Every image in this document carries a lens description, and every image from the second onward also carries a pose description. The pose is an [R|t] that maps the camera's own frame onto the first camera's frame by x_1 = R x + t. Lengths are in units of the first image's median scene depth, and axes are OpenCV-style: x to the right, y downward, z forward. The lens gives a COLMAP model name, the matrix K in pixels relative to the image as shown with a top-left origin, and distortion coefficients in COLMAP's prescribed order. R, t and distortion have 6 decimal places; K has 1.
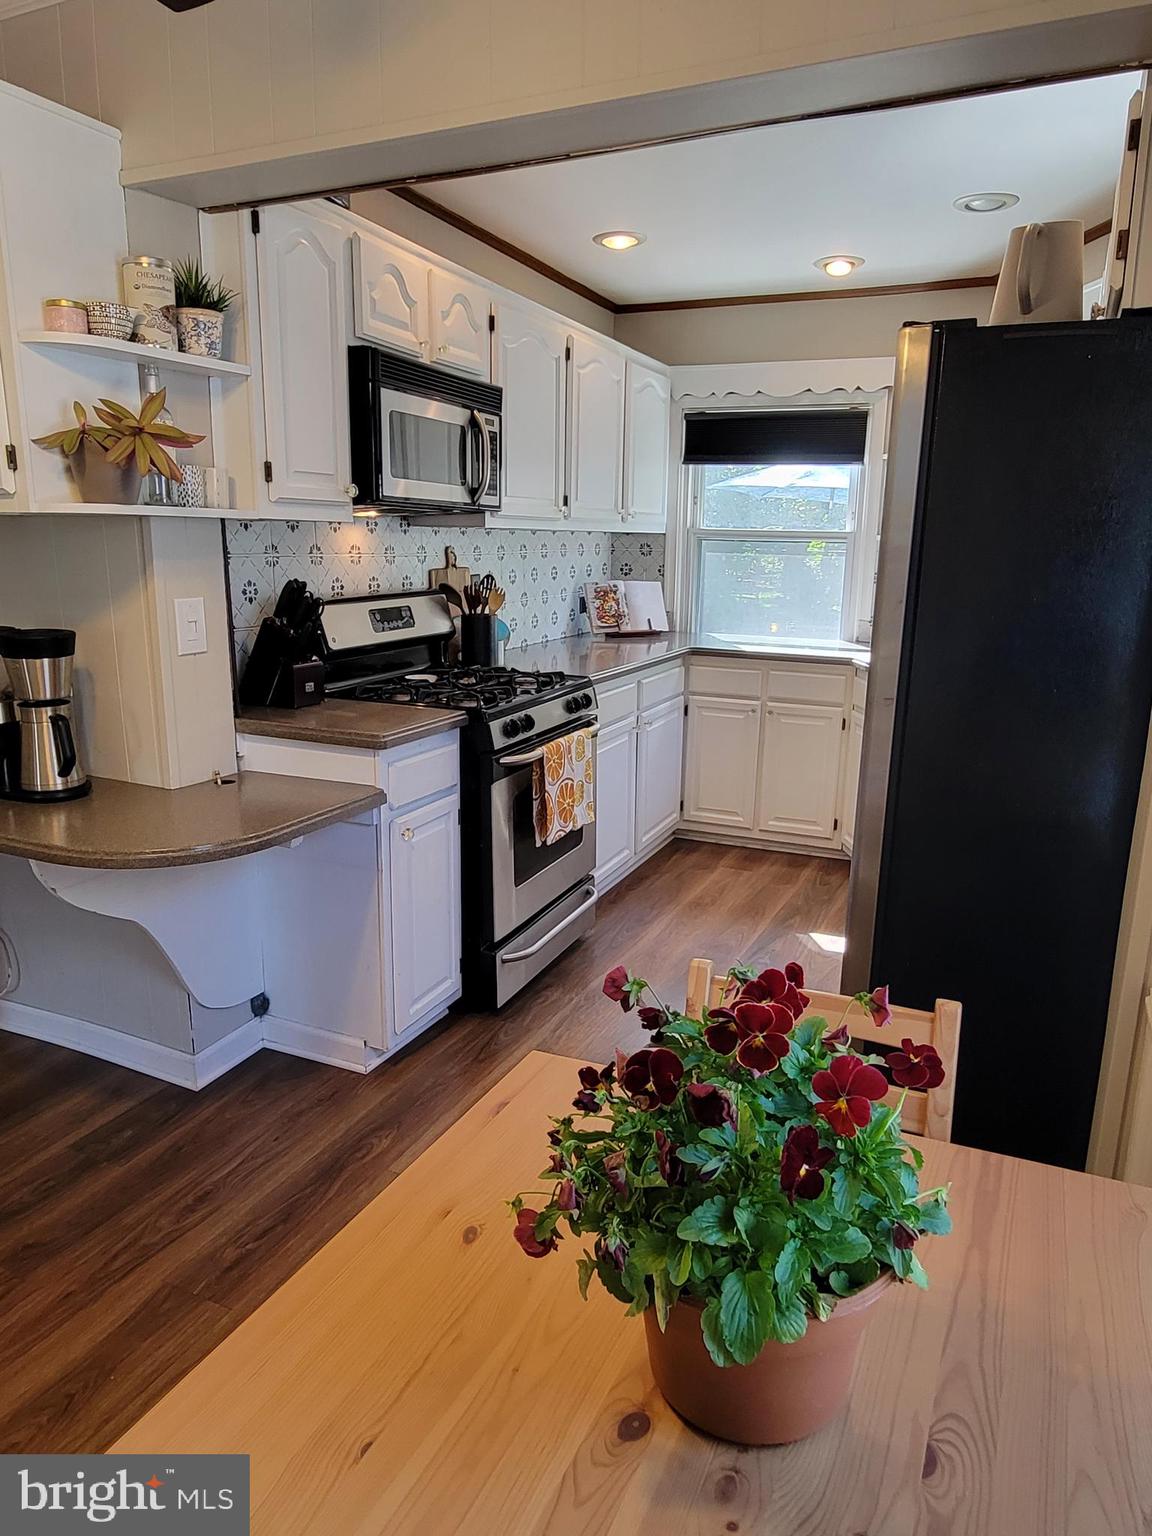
lens RADIAL K [[1040.2, 0, 576.0], [0, 1040.2, 768.0], [0, 0, 1]] dist [0.009481, 0.002516]
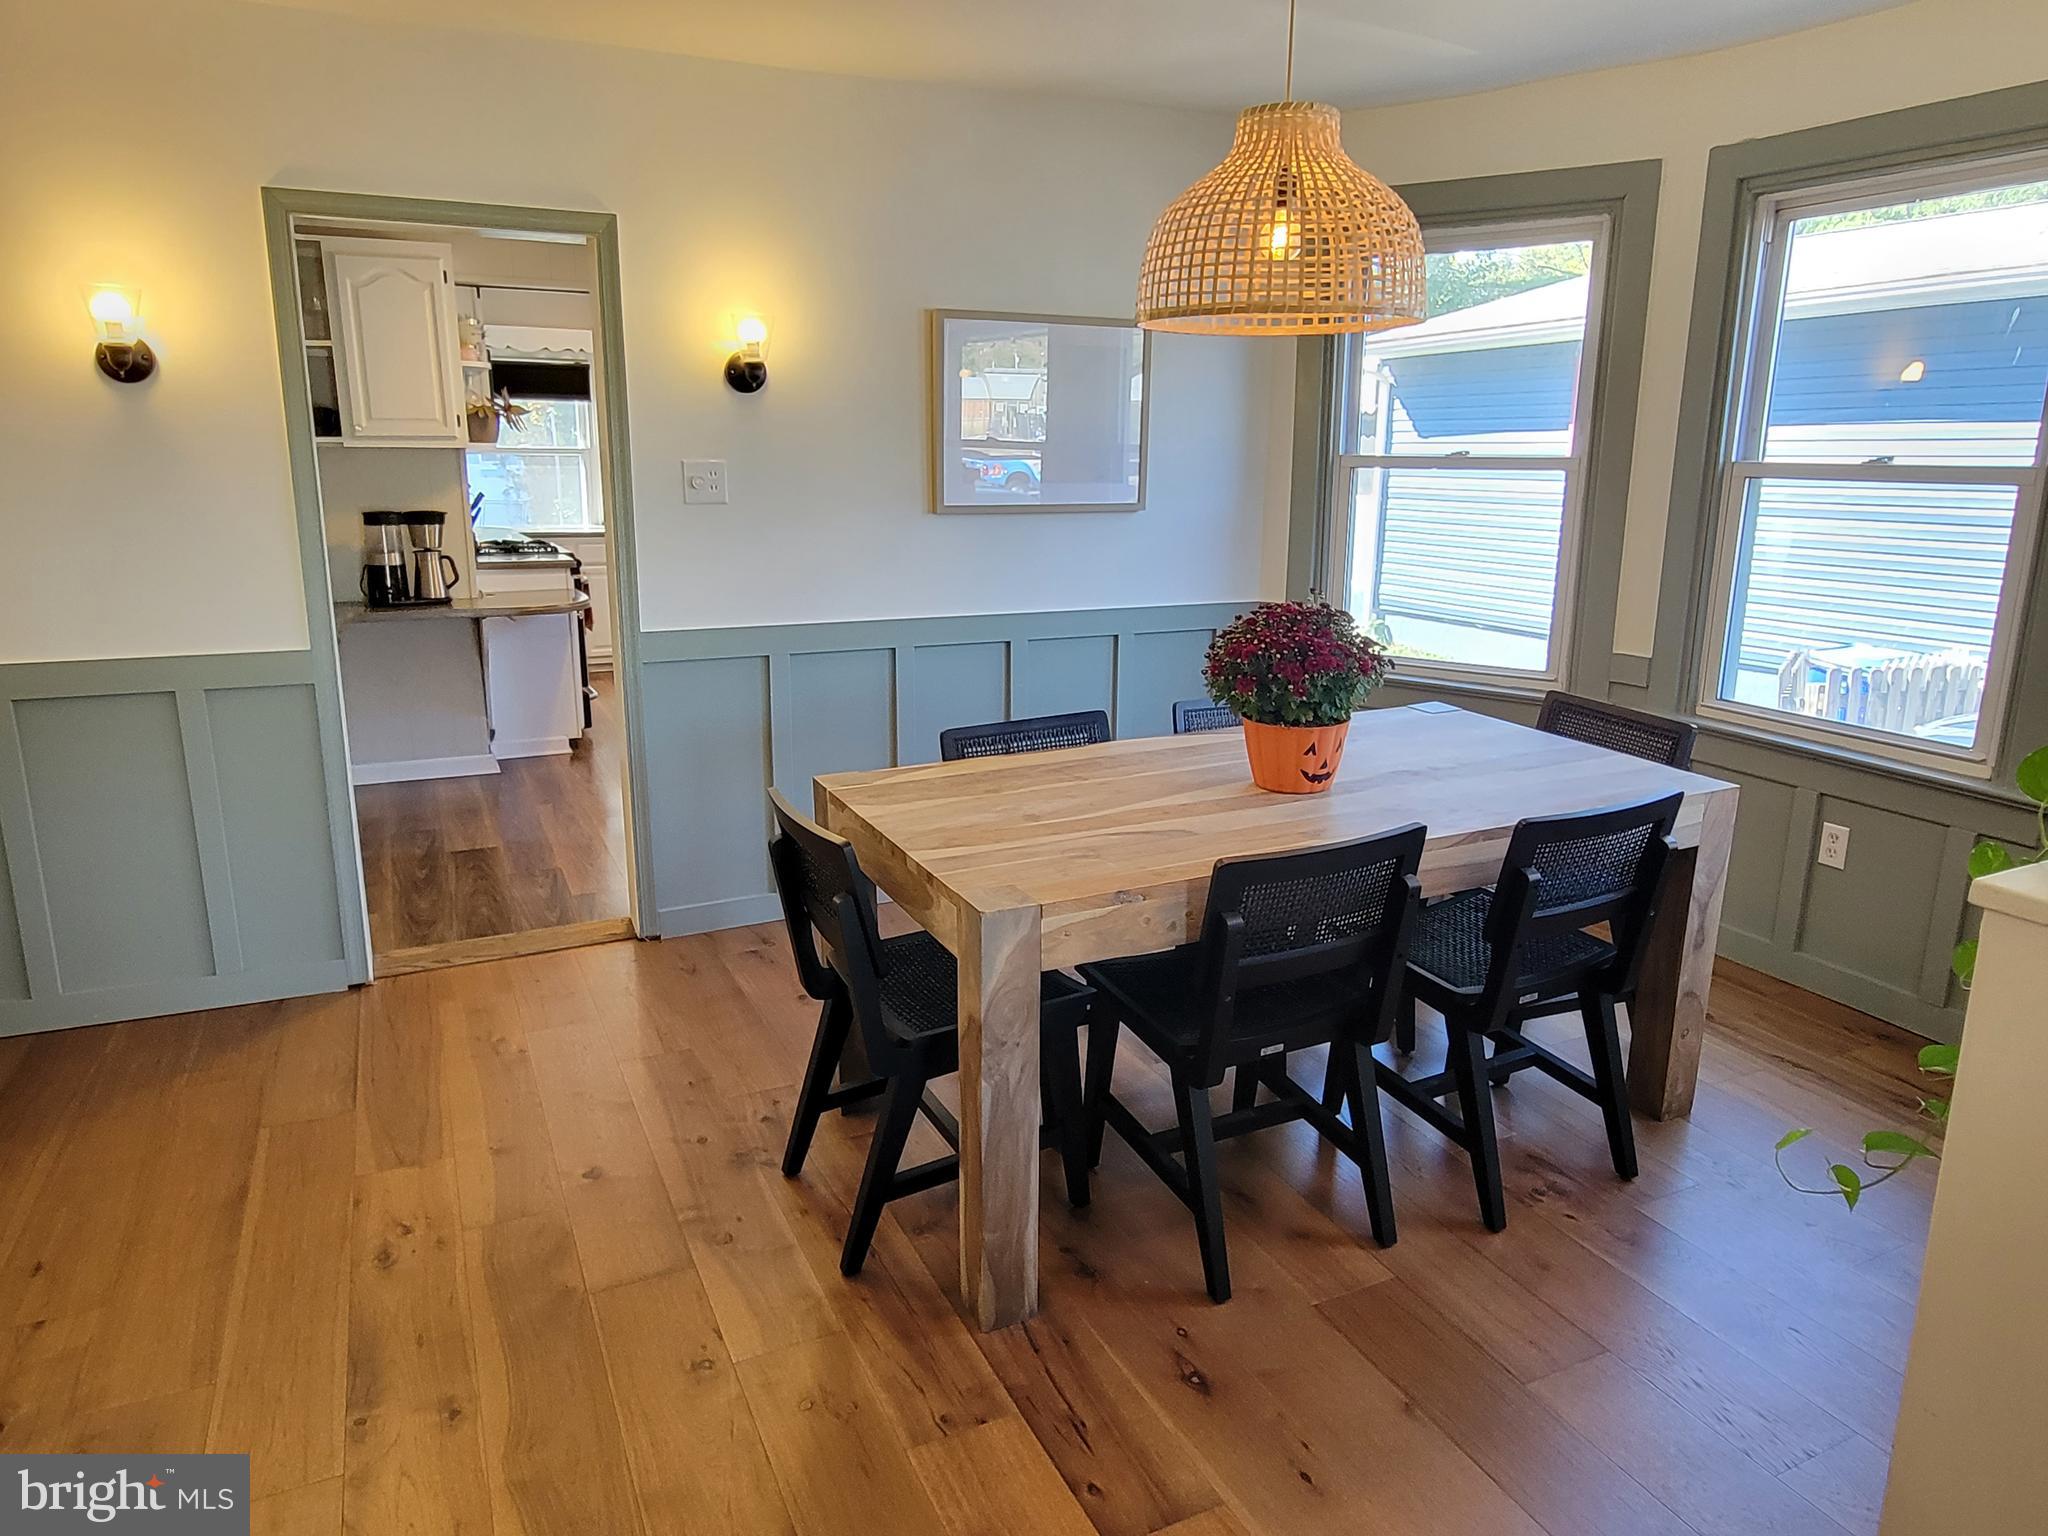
lens RADIAL K [[1317.3, 0, 1003.7], [0, 1317.3, 775.1], [0, 0, 1]] dist [0.000418, 0.000248]
pose [[0.639412, -0.196703, 0.743276, -1.496883], [0.173105, 0.978730, 0.110099, 0.222722], [-0.749124, 0.058266, 0.659862, -1.152686]]
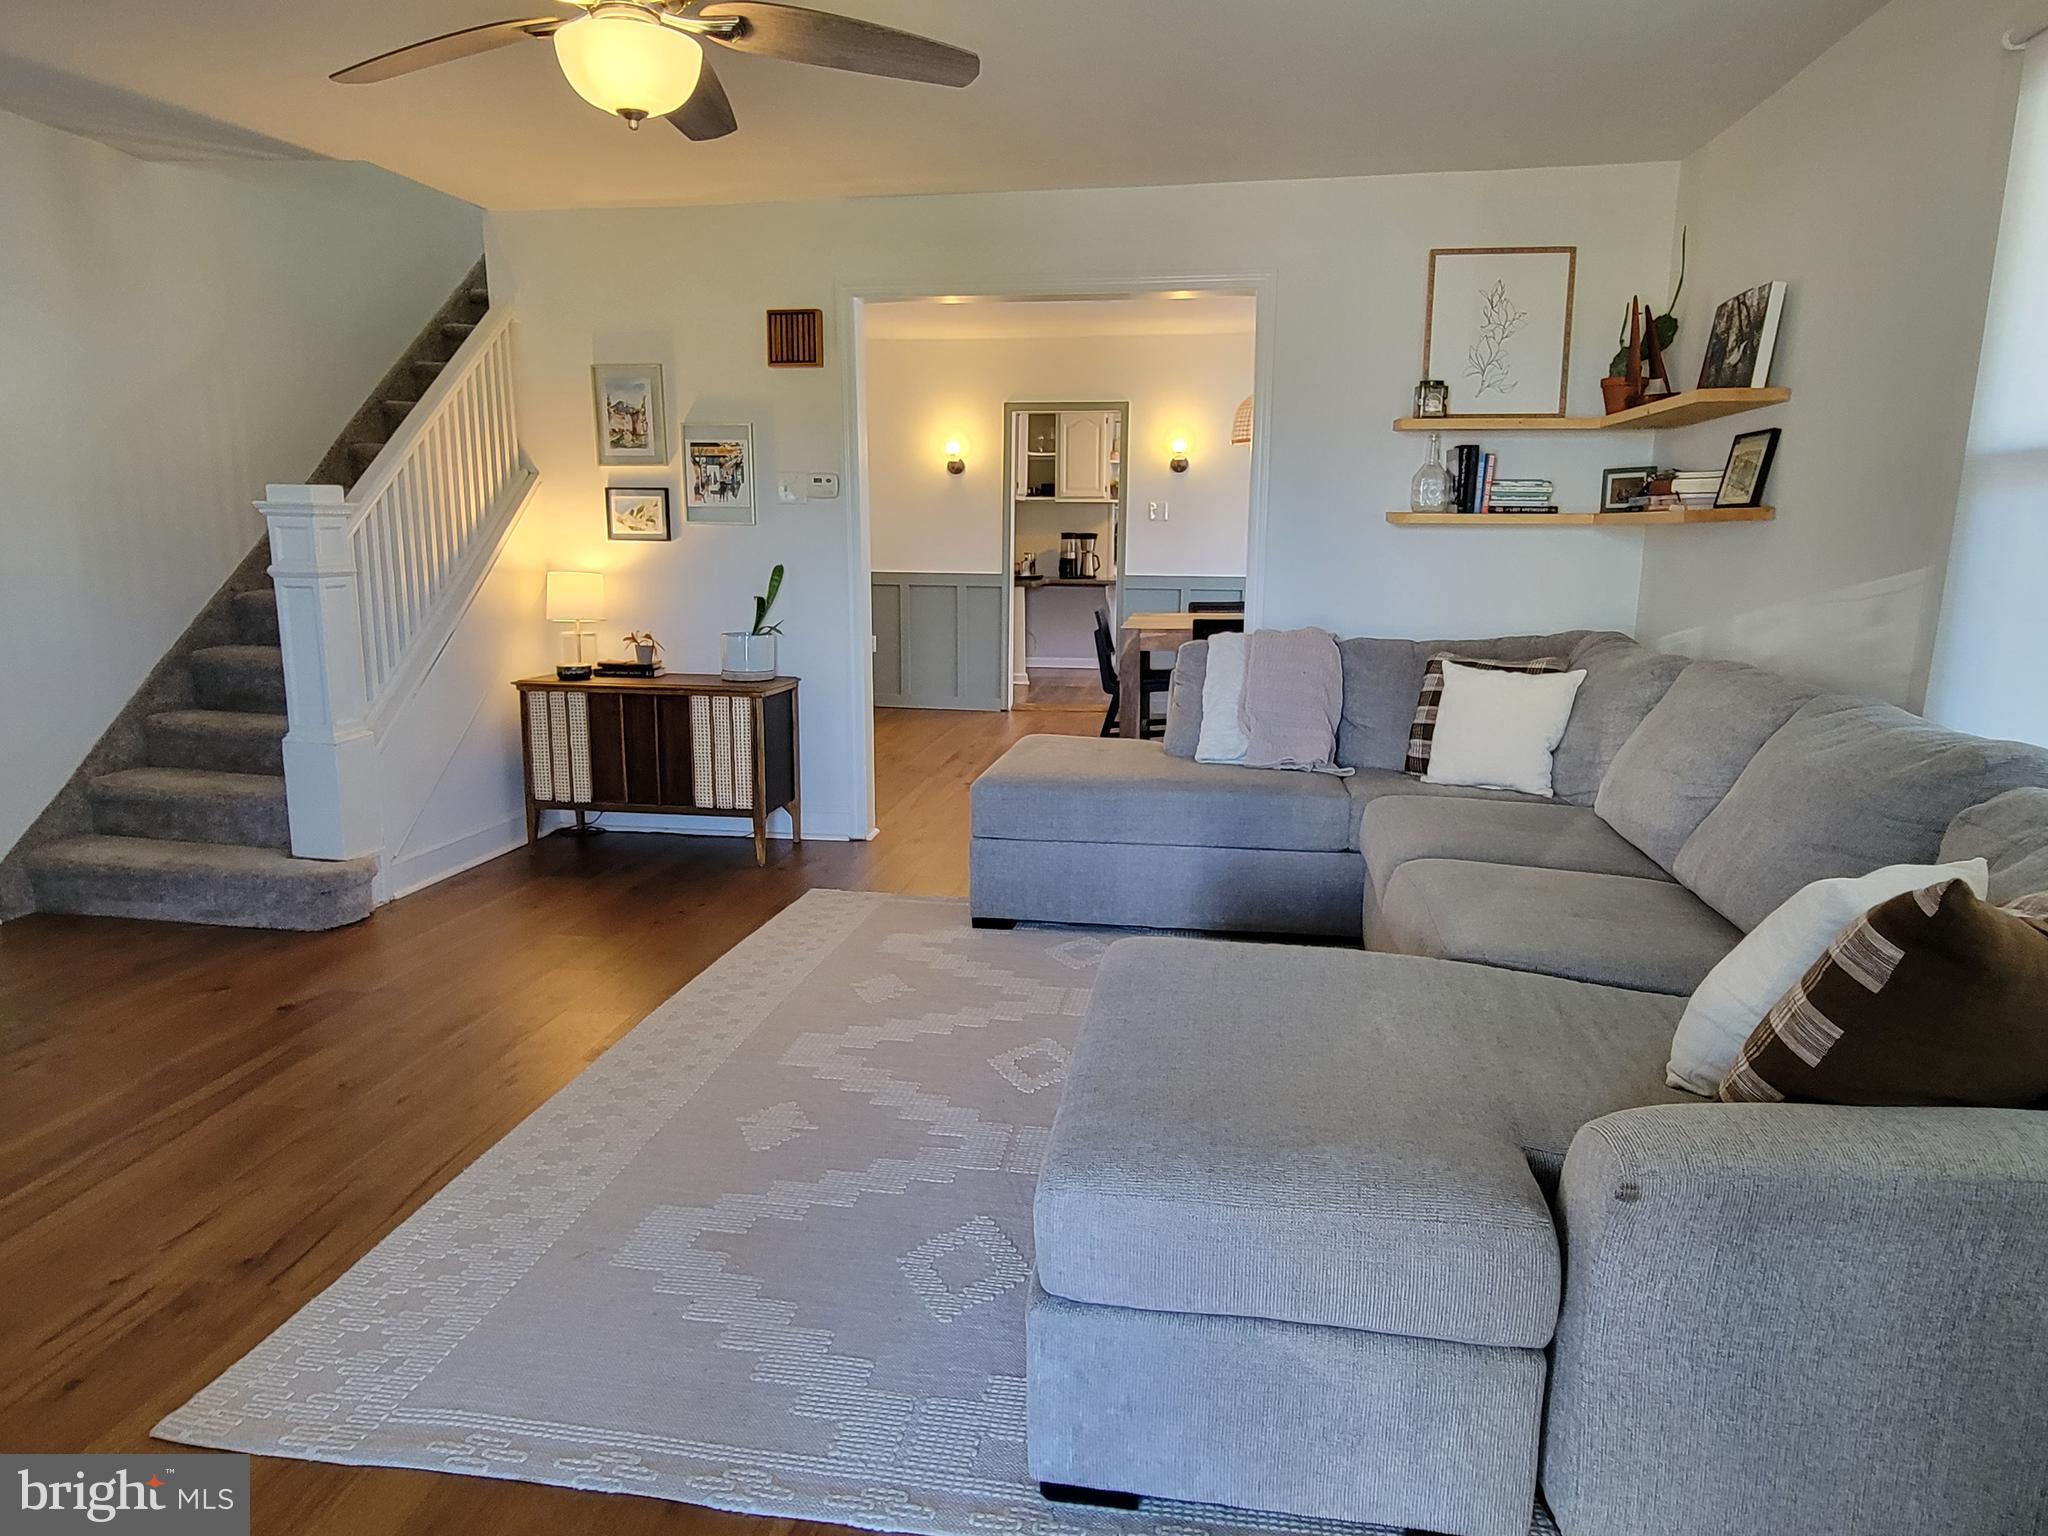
lens RADIAL K [[1252.3, 0, 1027.7], [0, 1252.3, 773.9], [0, 0, 1]] dist [0.001117, 0.001062]
pose [[0.959343, -0.068098, 0.273906, -1.810428], [0.073205, 0.997281, -0.008454, 0.686777], [-0.272586, 0.028161, 0.961719, -2.955253]]
